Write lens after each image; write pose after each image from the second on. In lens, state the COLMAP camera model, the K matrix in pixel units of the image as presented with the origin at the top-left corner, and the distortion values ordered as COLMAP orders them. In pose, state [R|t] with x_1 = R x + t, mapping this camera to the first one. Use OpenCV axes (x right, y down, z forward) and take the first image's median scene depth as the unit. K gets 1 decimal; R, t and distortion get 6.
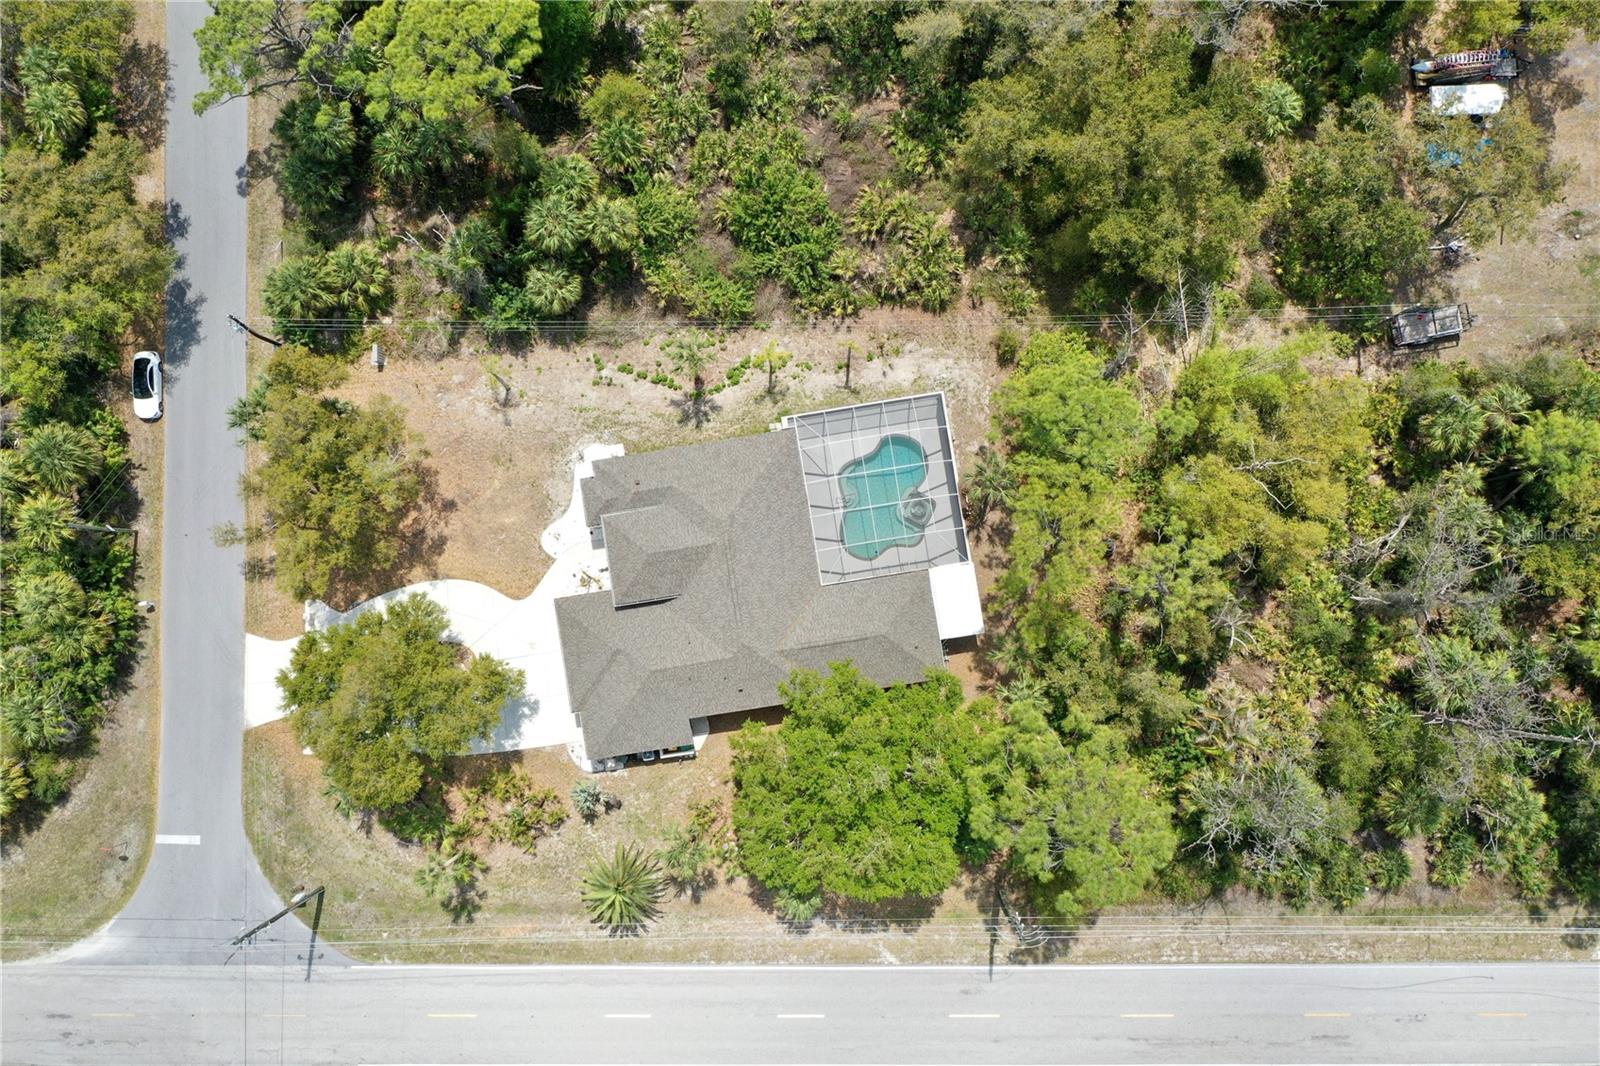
lens RADIAL K [[1317.5, 0, 794.8], [0, 1317.5, 530.8], [0, 0, 1]] dist [-0.005054, 0.000672]
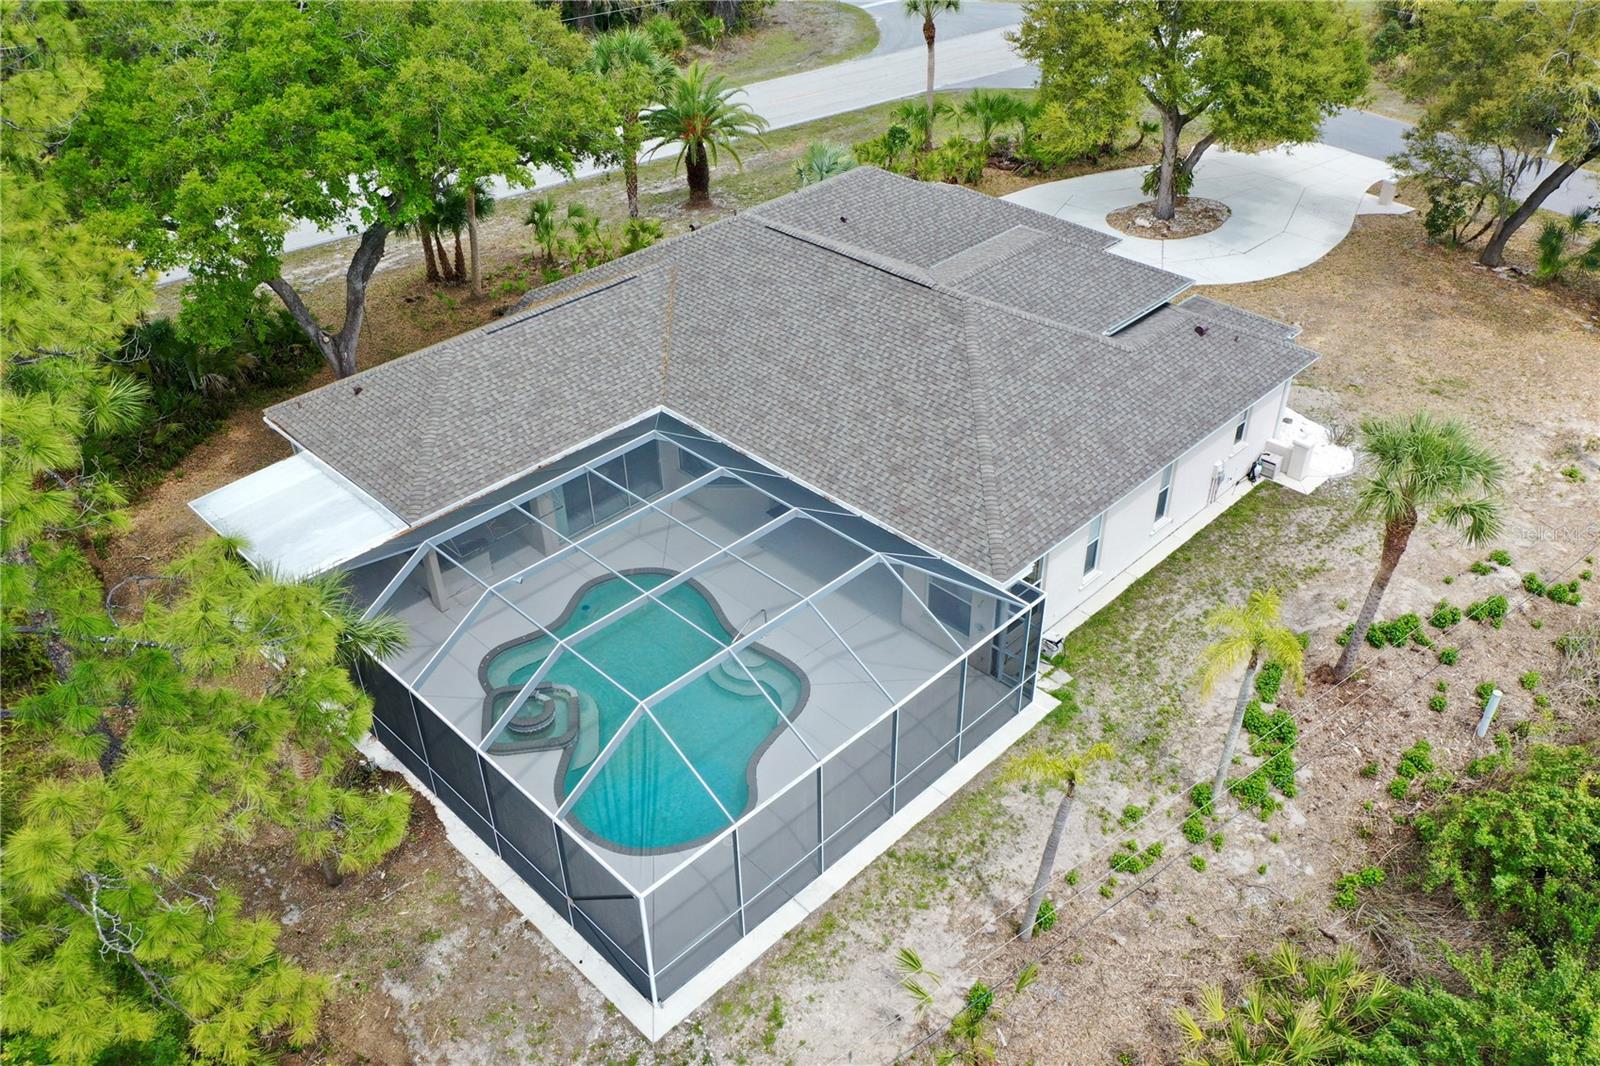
lens RADIAL K [[1258.9, 0, 803.2], [0, 1258.9, 534.9], [0, 0, 1]] dist [-0.009578, 0.005751]
pose [[-0.808272, 0.375215, -0.453773, 0.159072], [-0.585805, -0.434691, 0.684014, -0.237108], [0.059401, 0.818692, 0.571152, 0.796702]]
